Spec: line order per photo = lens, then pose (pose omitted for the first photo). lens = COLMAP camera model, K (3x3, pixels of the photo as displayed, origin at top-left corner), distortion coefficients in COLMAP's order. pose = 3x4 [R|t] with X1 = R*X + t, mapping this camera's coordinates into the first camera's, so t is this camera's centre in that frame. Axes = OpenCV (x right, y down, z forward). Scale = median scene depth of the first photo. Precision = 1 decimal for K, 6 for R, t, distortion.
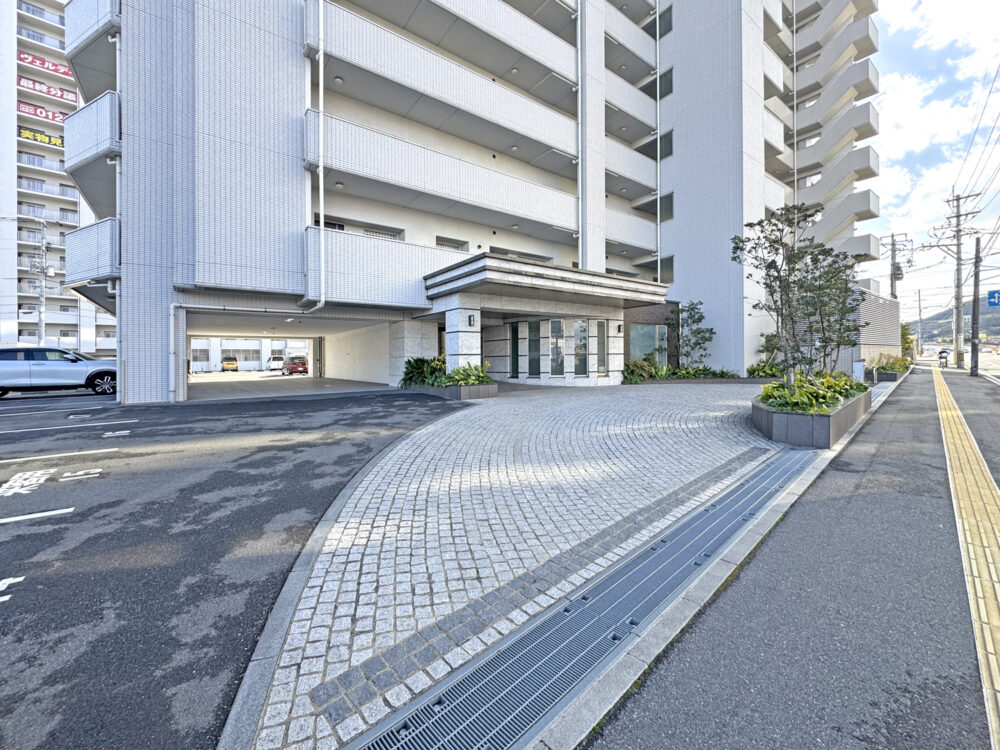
lens RADIAL K [[400.6, 0, 494.1], [0, 400.6, 379.0], [0, 0, 1]] dist [0.002288, 0.000291]
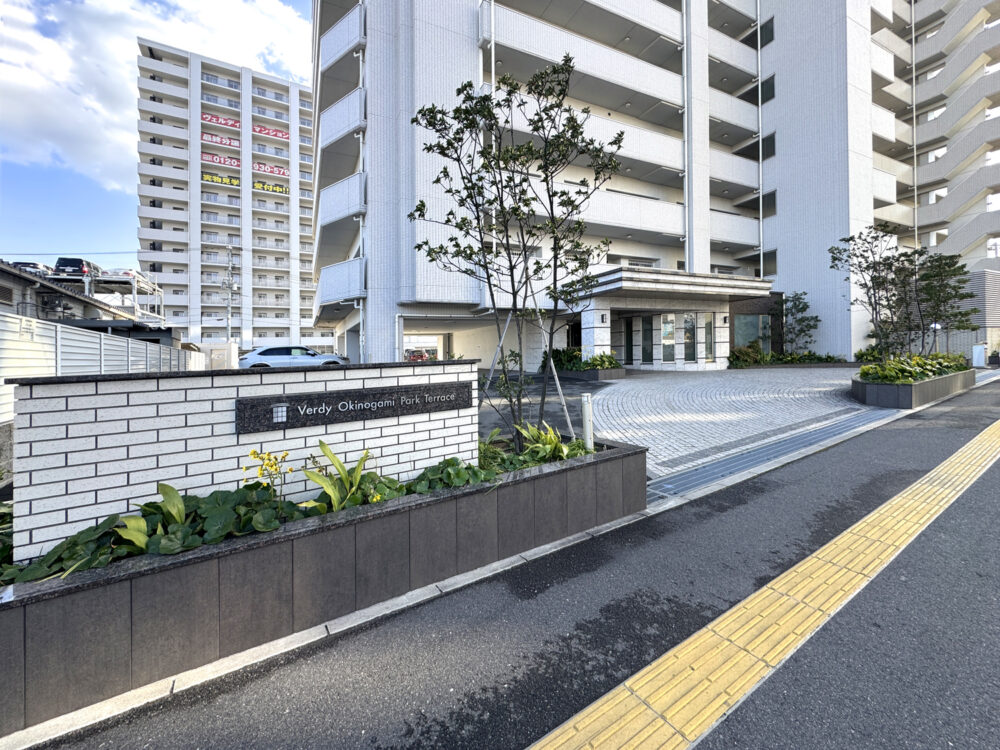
lens RADIAL K [[400.6, 0, 501.1], [0, 400.6, 371.5], [0, 0, 1]] dist [0.002288, 0.000291]
pose [[0.984973, -0.008196, -0.172515, -0.113589], [0.008709, 0.999960, 0.002217, 0.011667], [0.172490, -0.003686, 0.985004, -0.219674]]
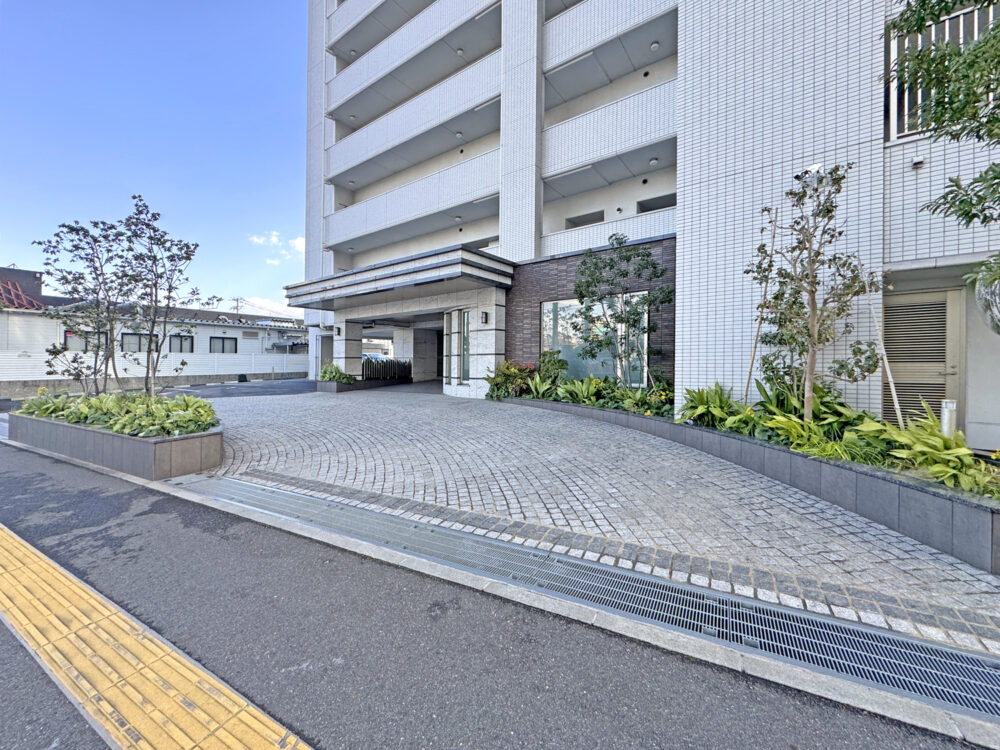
lens RADIAL K [[431.7, 0, 498.1], [0, 431.7, 372.8], [0, 0, 1]] dist [0.001163, 0.000264]
pose [[0.270345, 0.032641, -0.962210, 1.006412], [-0.047084, 0.998677, 0.020650, -0.045735], [0.961611, 0.039722, 0.271525, 0.792596]]
